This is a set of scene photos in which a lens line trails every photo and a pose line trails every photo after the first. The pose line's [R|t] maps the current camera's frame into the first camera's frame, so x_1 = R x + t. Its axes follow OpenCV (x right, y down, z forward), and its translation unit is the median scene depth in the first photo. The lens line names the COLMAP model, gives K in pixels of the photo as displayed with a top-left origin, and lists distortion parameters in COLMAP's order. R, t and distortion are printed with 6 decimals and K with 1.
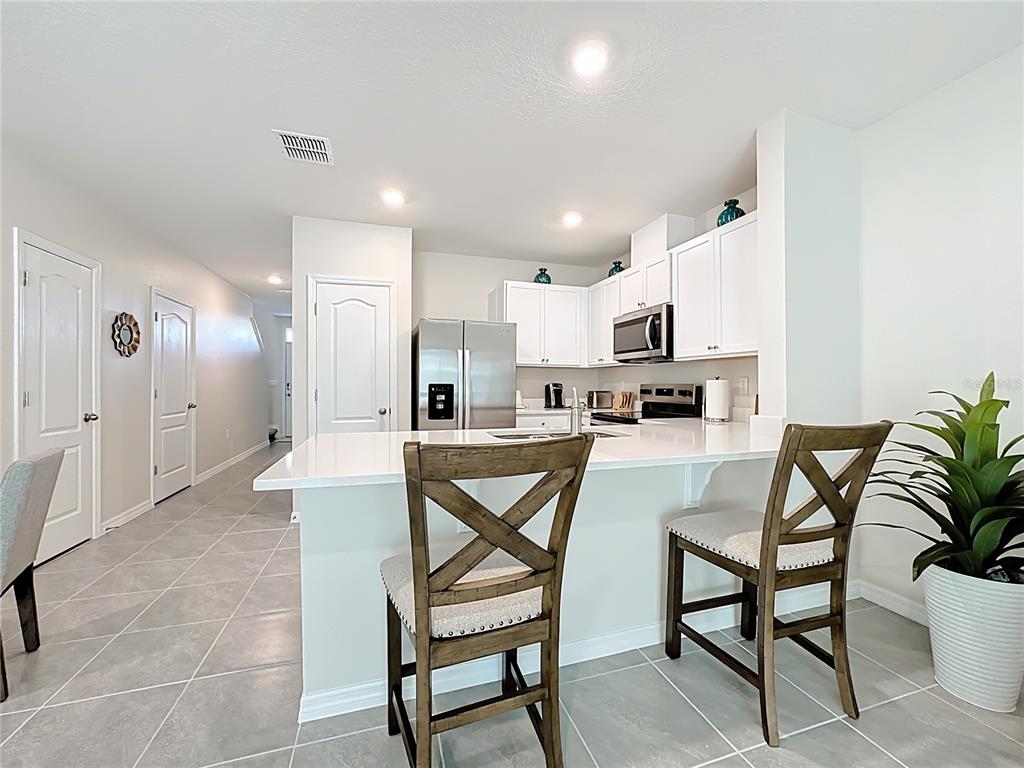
lens RADIAL K [[416.8, 0, 514.7], [0, 416.8, 380.4], [0, 0, 1]] dist [-0.024209, 0.007393]
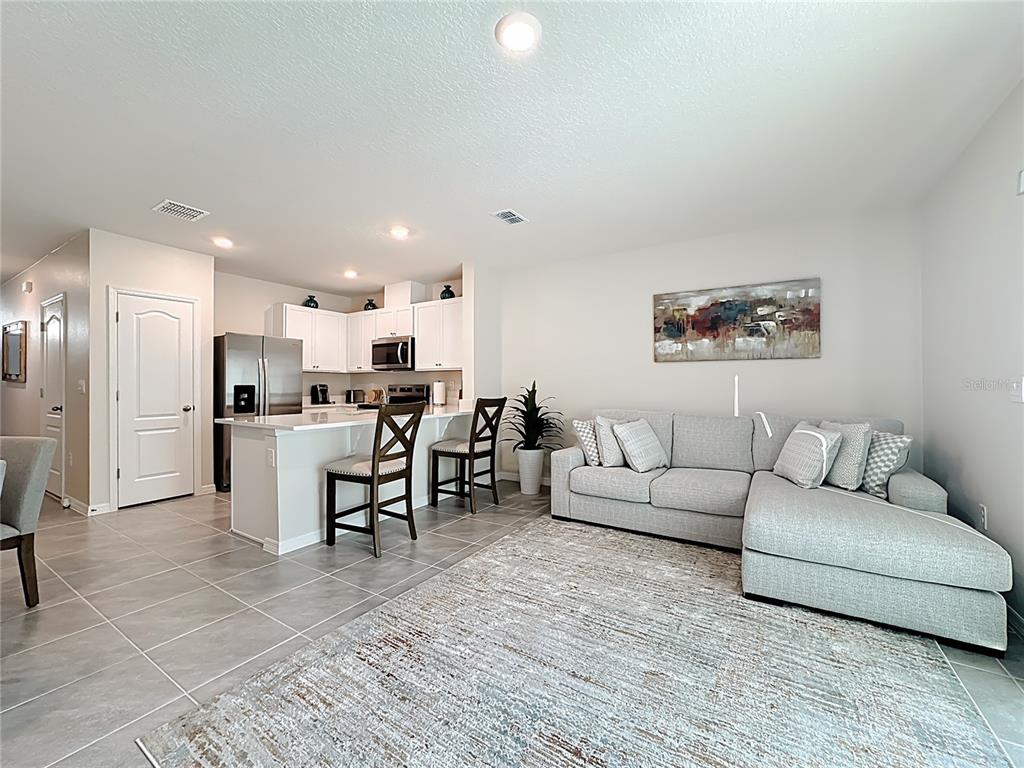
lens RADIAL K [[416.8, 0, 510.5], [0, 416.8, 383.0], [0, 0, 1]] dist [-0.024209, 0.007393]
pose [[0.763717, -0.000542, 0.645551, -0.389876], [-0.002073, 0.999992, 0.003292, -0.004320], [-0.645548, -0.003852, 0.763710, -0.511969]]
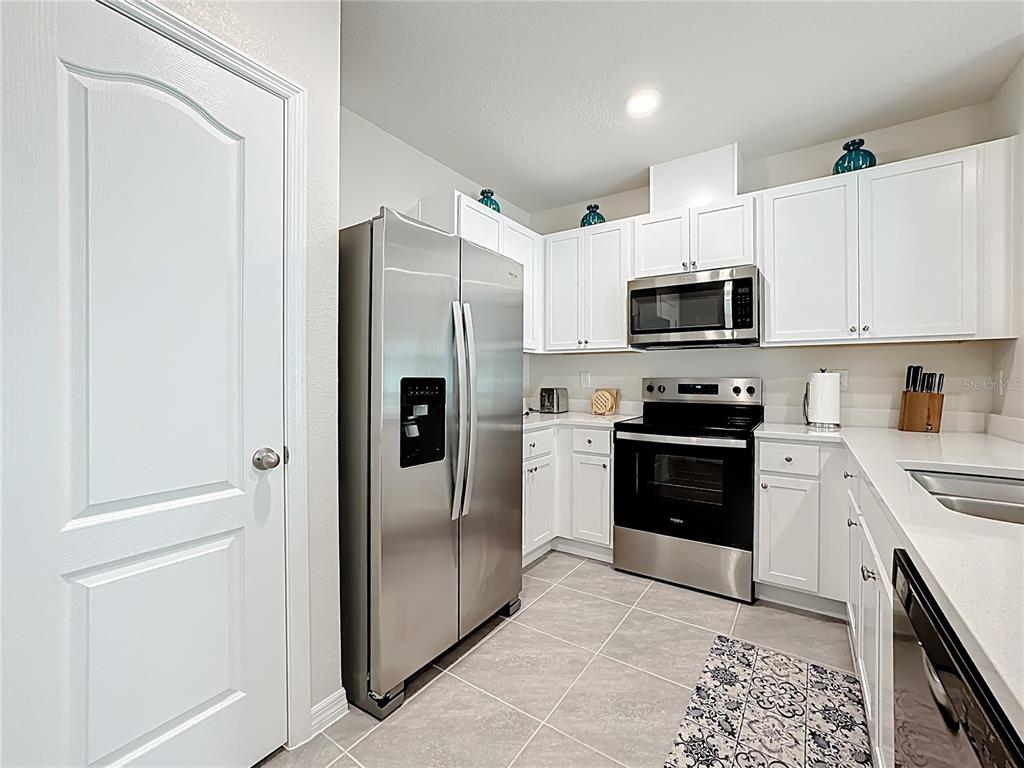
lens RADIAL K [[427.1, 0, 519.9], [0, 427.1, 376.6], [0, 0, 1]] dist [-0.016266, 0.001092]
pose [[0.790286, 0.000408, 0.612738, -0.384097], [-0.004101, 0.999981, 0.004624, 0.004628], [-0.612724, -0.006168, 0.790273, 0.632544]]
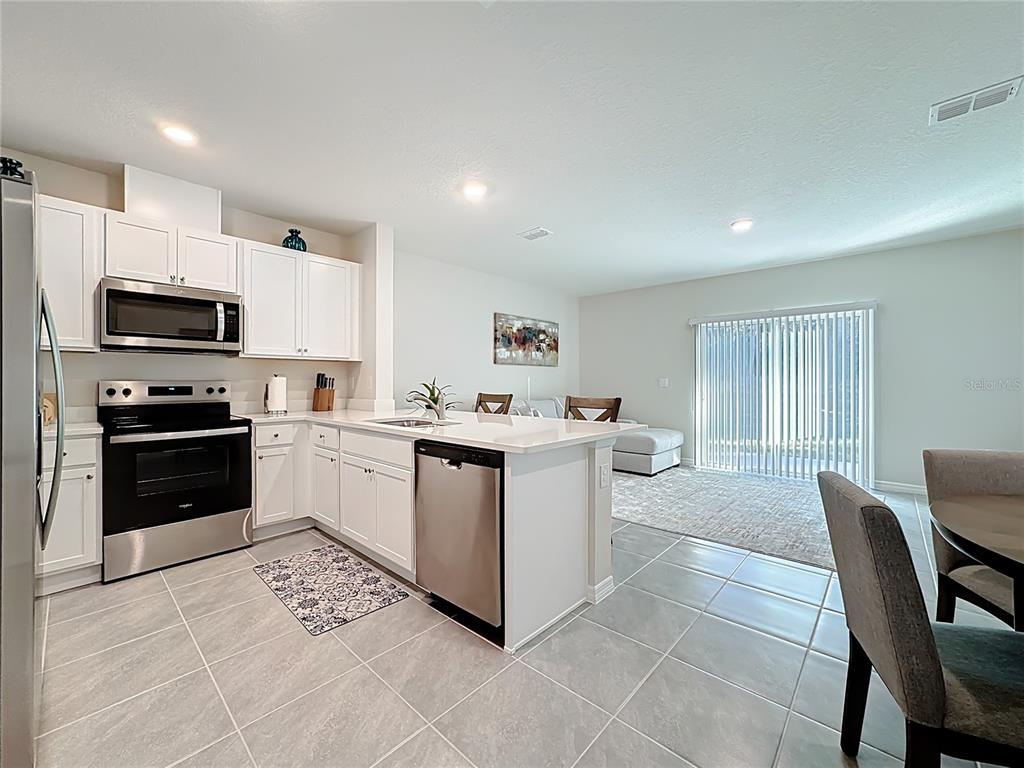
lens RADIAL K [[416.8, 0, 507.0], [0, 416.8, 380.8], [0, 0, 1]] dist [-0.024209, 0.007393]
pose [[-0.485652, -0.003876, 0.874144, -0.711057], [-0.008443, 0.999964, -0.000257, 0.004031], [-0.874111, -0.007505, -0.485668, 0.872223]]
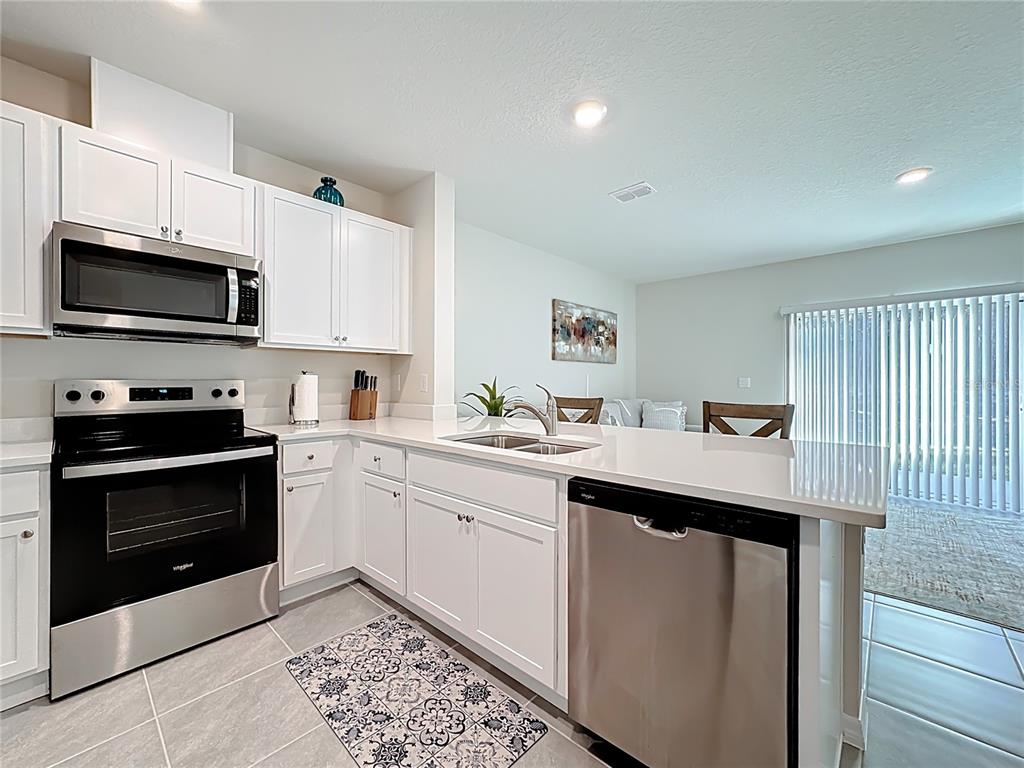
lens RADIAL K [[416.8, 0, 506.3], [0, 416.8, 381.8], [0, 0, 1]] dist [-0.024209, 0.007393]
pose [[-0.483950, -0.007590, 0.875063, -0.393936], [-0.009423, 0.999950, 0.003461, 0.006017], [-0.875045, -0.006571, -0.483997, 0.918129]]
